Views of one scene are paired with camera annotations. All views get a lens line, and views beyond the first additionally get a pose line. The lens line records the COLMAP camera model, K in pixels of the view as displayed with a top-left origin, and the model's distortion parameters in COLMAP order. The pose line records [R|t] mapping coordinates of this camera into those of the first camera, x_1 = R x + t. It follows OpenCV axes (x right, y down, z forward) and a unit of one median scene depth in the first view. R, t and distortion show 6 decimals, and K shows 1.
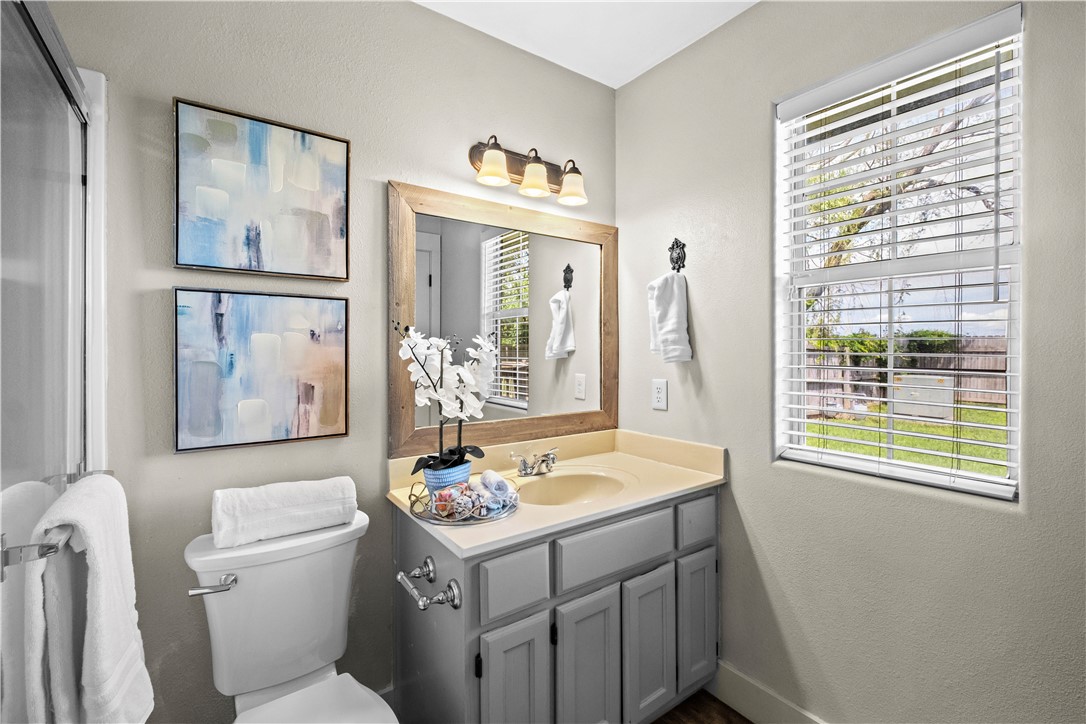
lens RADIAL K [[465.4, 0, 529.3], [0, 465.4, 351.8], [0, 0, 1]] dist [-0.001718, -0.000347]
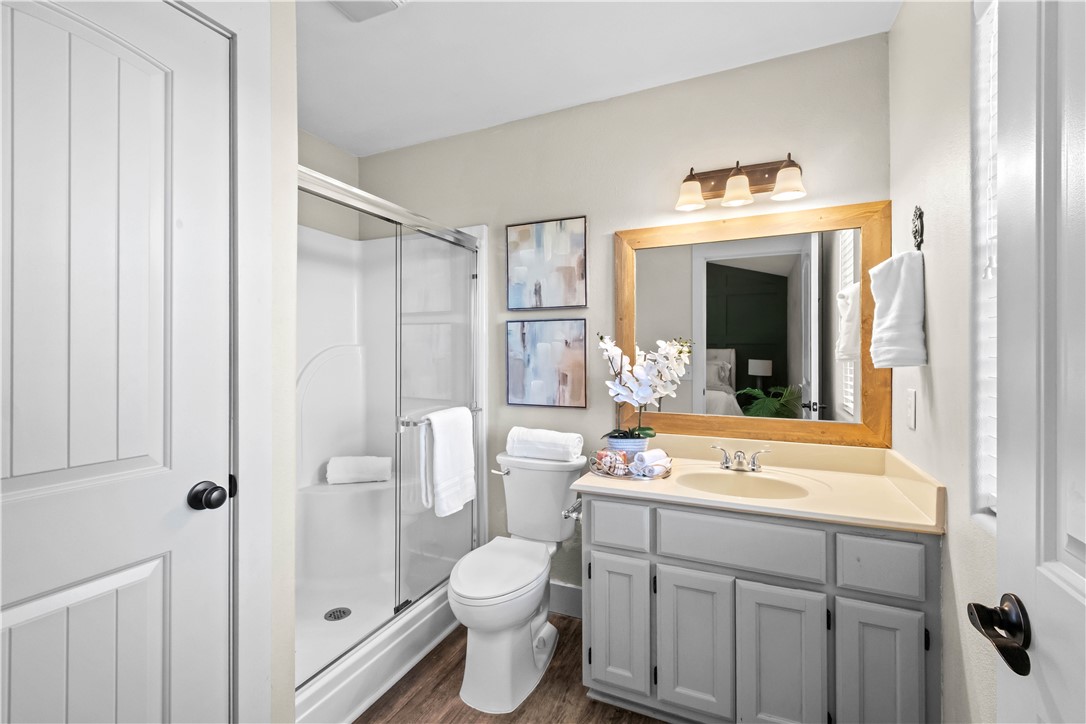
lens RADIAL K [[474.7, 0, 545.5], [0, 474.7, 341.7], [0, 0, 1]] dist [0.001248, 0.000046]
pose [[0.510260, -0.019668, -0.859795, 0.909907], [0.001244, 0.999754, -0.022132, -0.004723], [0.860019, 0.010224, 0.510159, 0.098161]]
